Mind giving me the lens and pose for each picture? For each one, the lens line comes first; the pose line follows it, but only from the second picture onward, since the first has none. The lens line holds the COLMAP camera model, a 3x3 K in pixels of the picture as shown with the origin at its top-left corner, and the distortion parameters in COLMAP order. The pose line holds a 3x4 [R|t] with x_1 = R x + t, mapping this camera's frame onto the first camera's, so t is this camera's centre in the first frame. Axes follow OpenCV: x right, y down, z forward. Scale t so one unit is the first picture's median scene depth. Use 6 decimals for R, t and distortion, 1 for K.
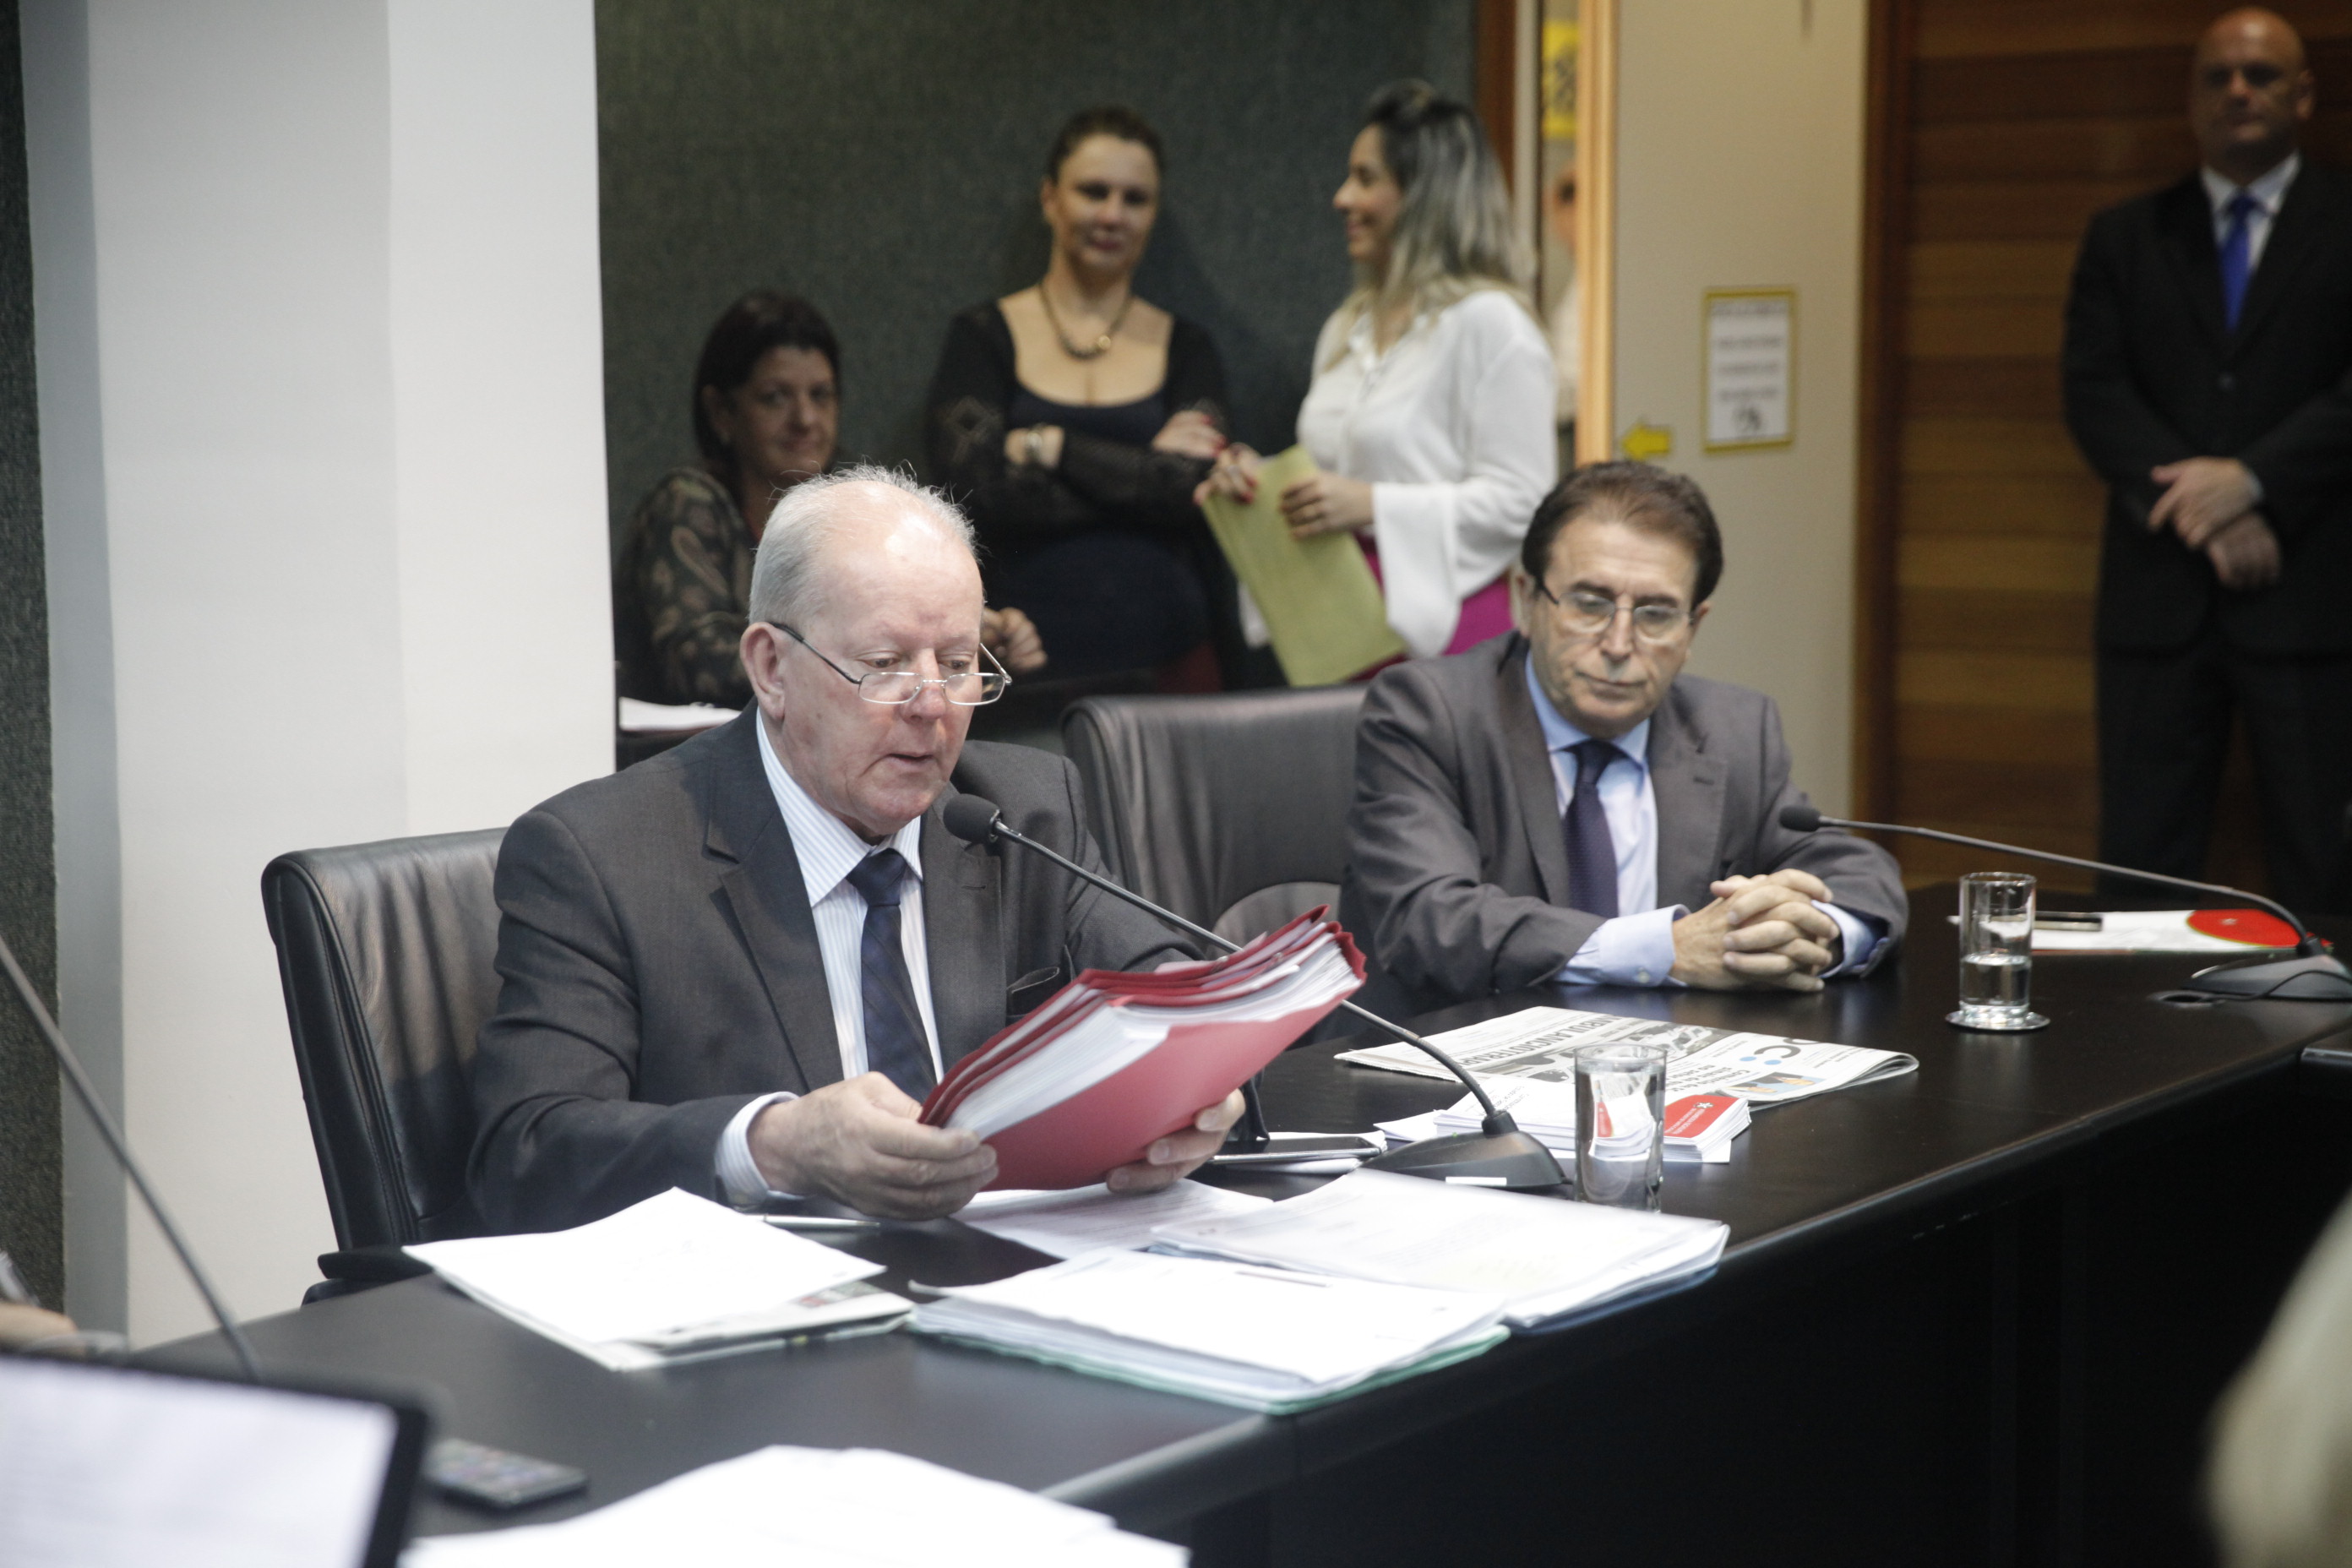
lens RADIAL K [[4598.7, 0, 1164.7], [0, 4598.7, 699.3], [0, 0, 1]] dist [0.312934, 0.000000]
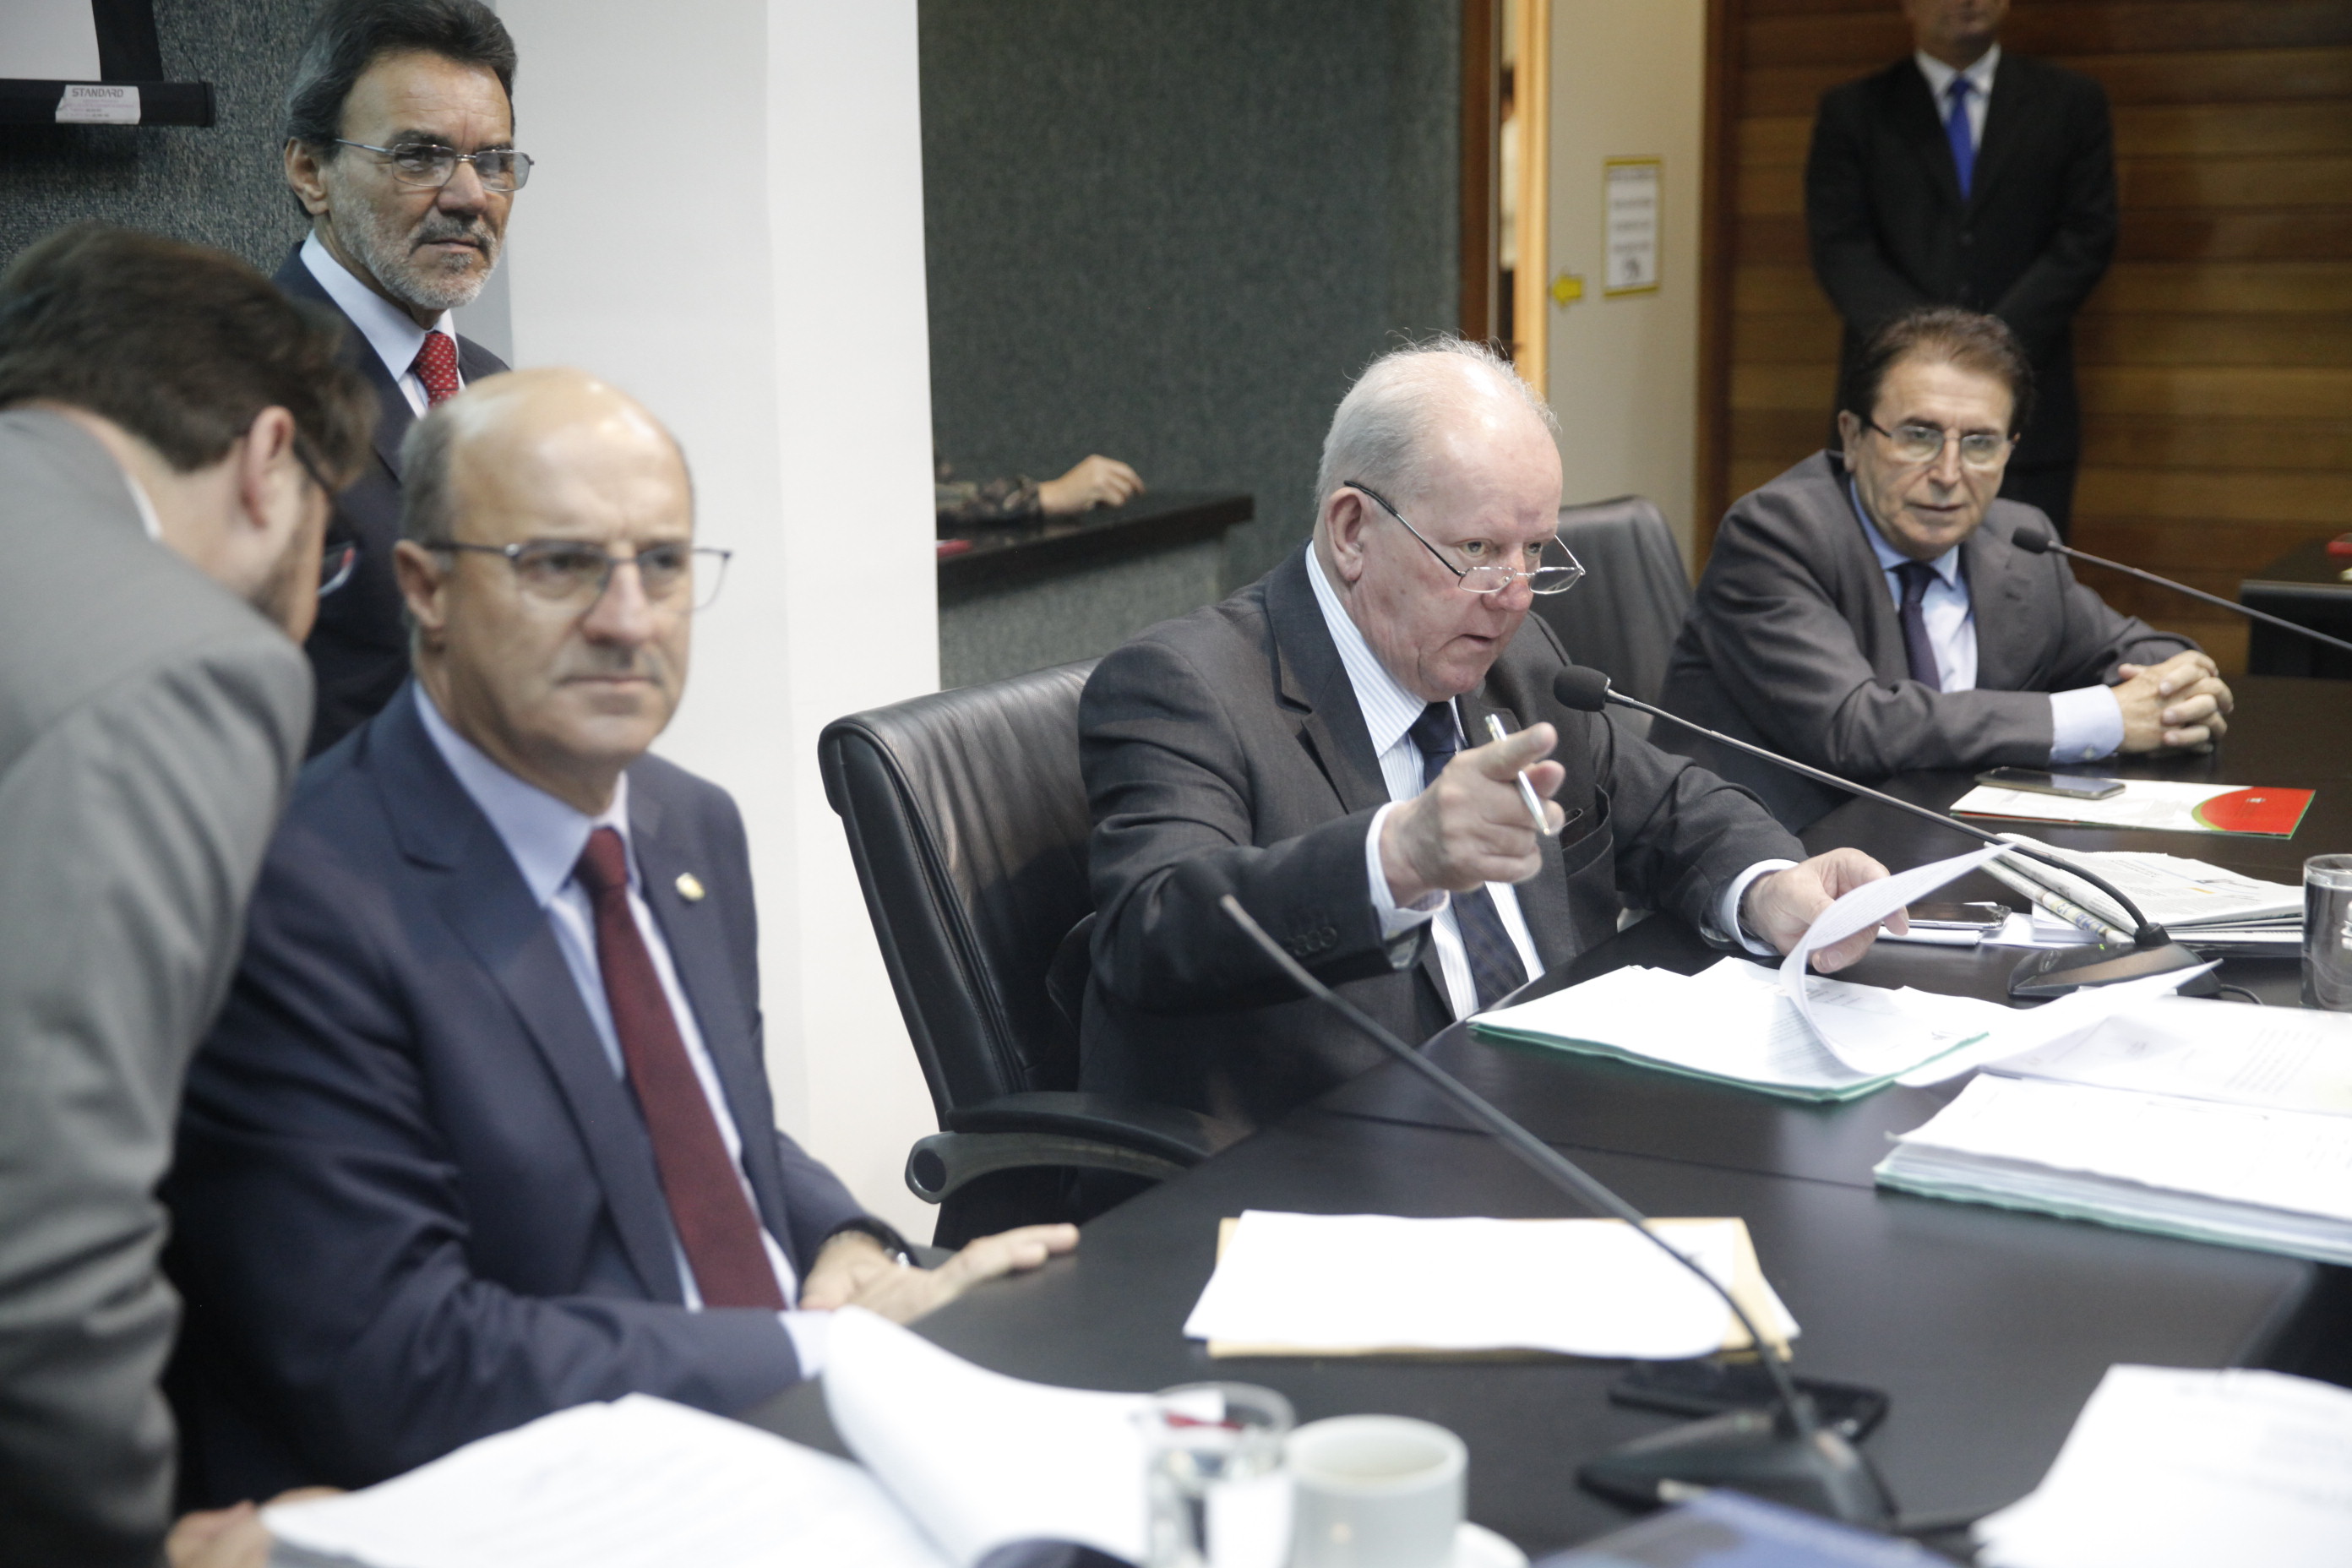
lens RADIAL K [[3501.7, 0, 1198.2], [0, 3501.7, 783.9], [0, 0, 1]] dist [0.136670, 0.000000]
pose [[0.991479, -0.030368, 0.126677, -0.175753], [0.019624, 0.996169, 0.085219, -0.012816], [-0.128779, -0.082007, 0.988277, 0.179451]]
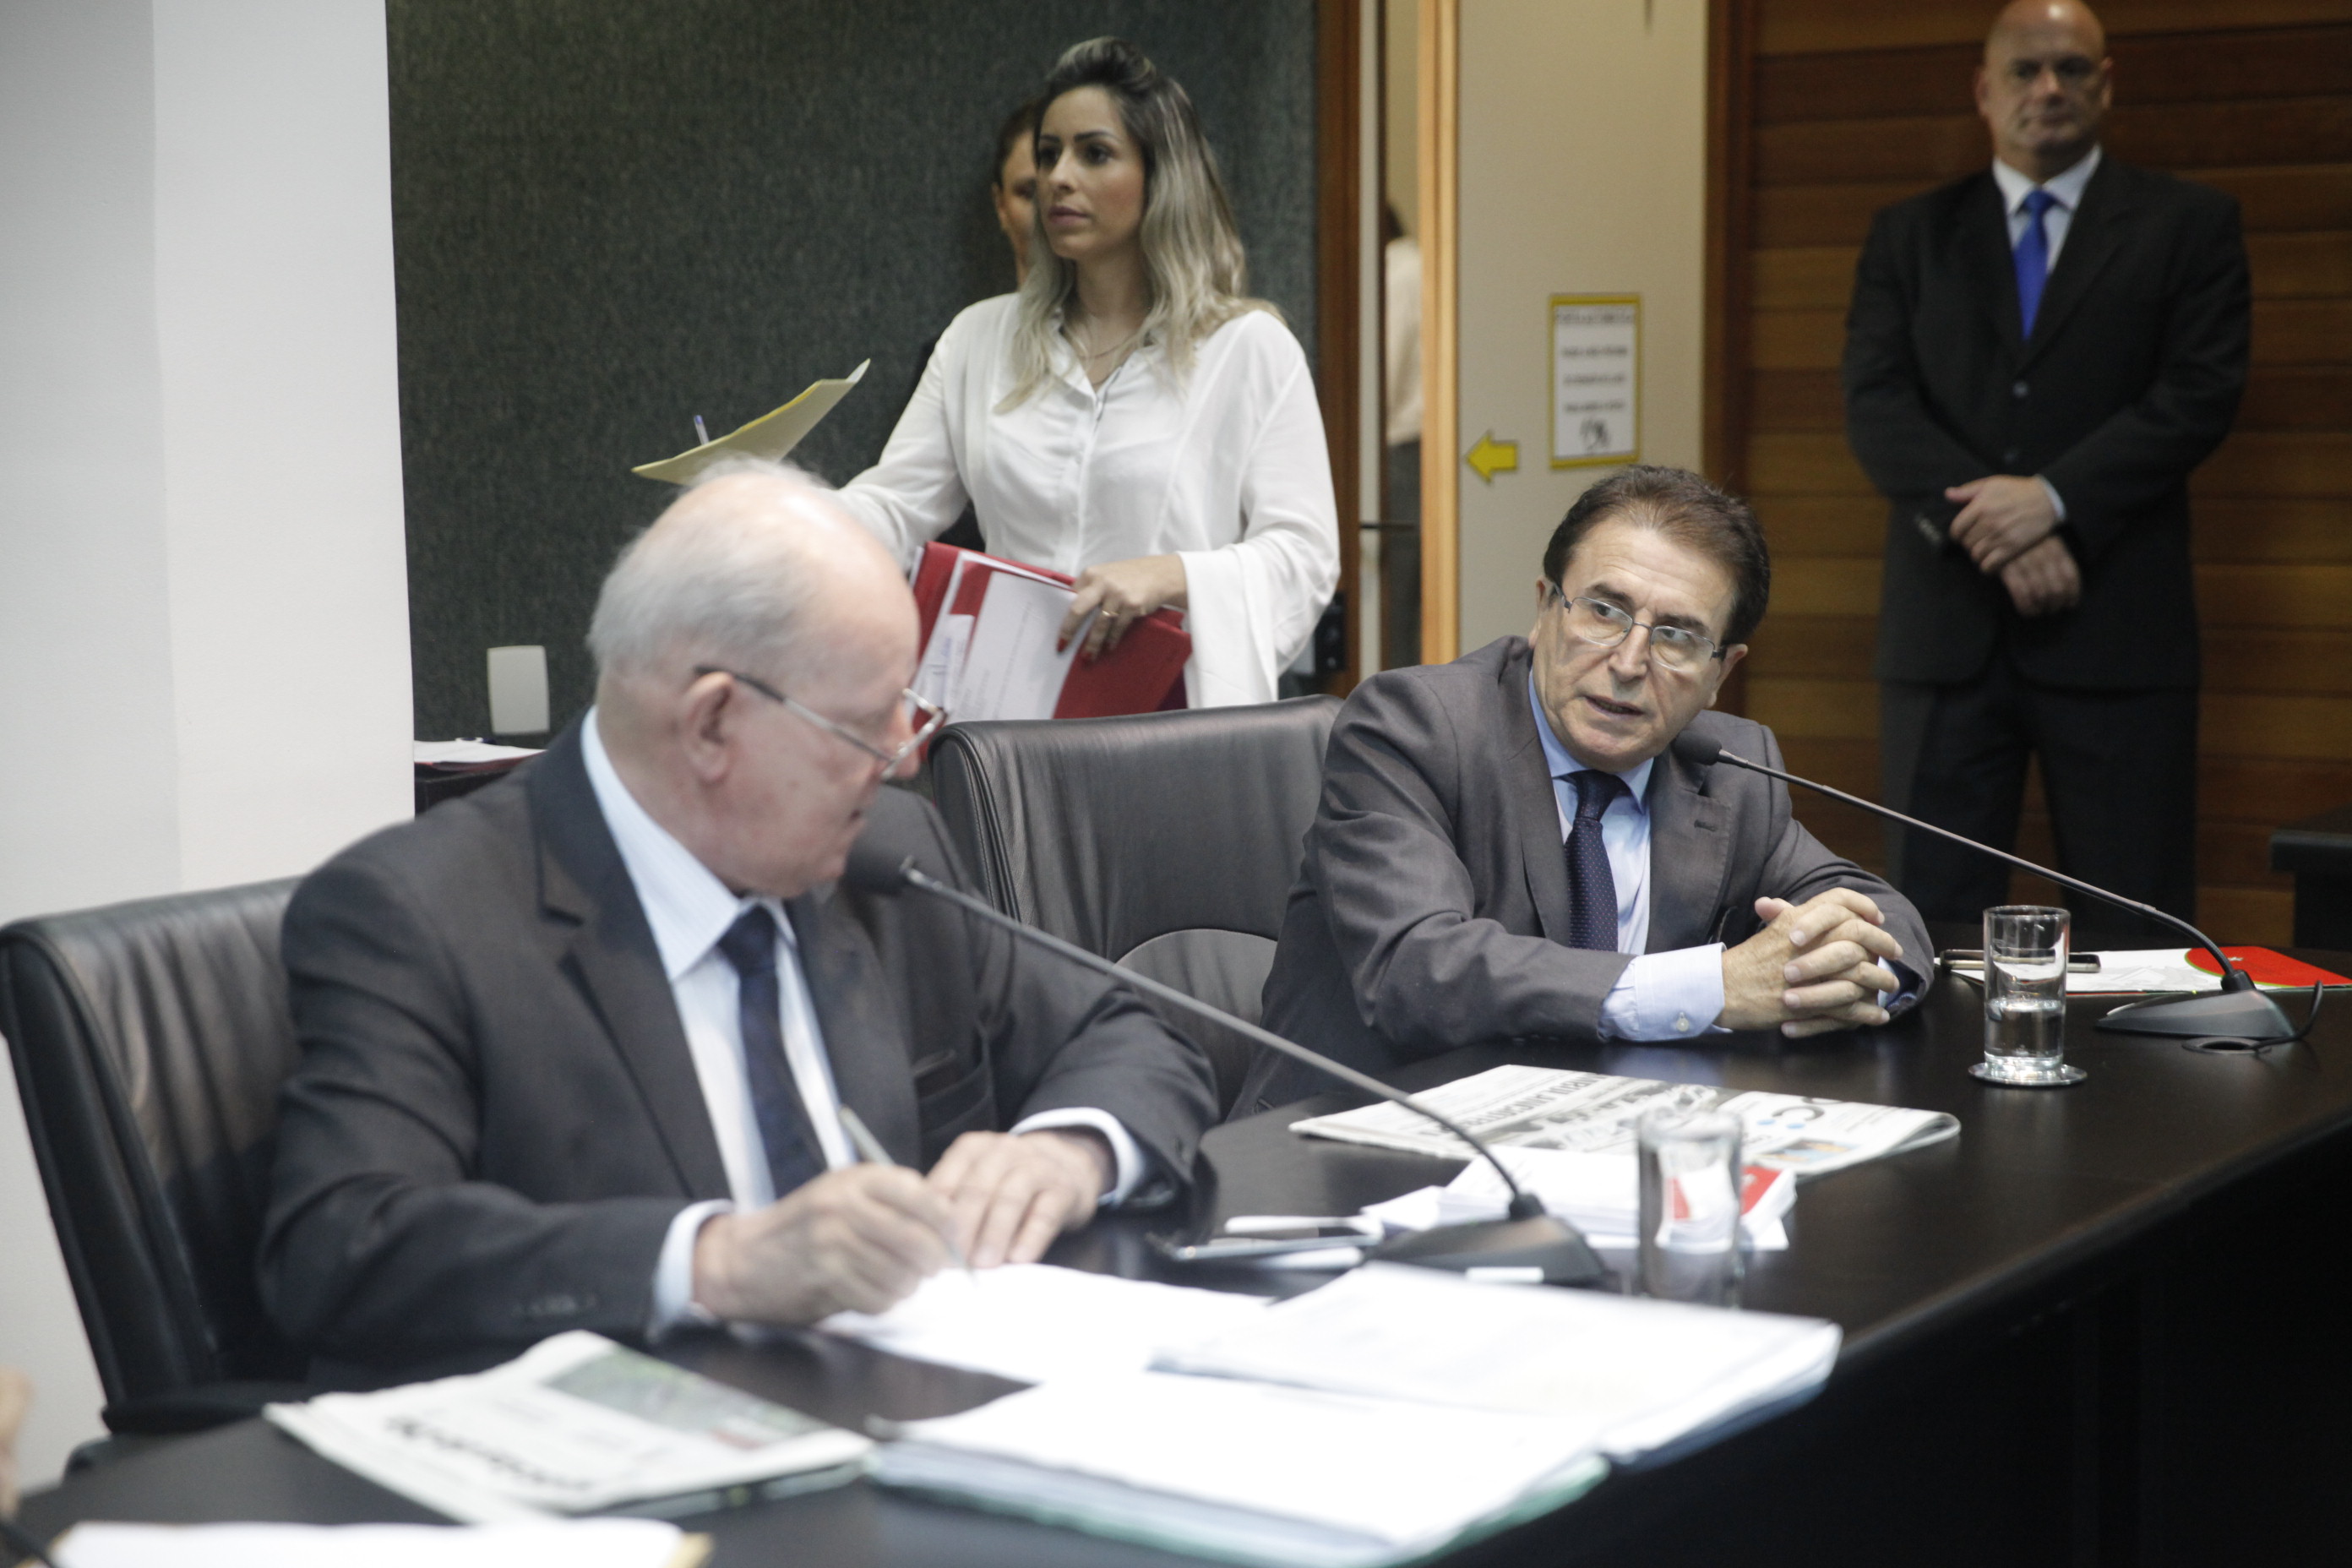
lens RADIAL K [[4598.7, 0, 1181.8], [0, 4598.7, 722.6], [0, 0, 1]] dist [0.312934, 0.000000]
pose [[0.997788, -0.010806, 0.065594, -0.033783], [0.011218, 0.999919, -0.005930, 0.005248], [-0.065525, 0.006653, 0.997829, 0.115110]]
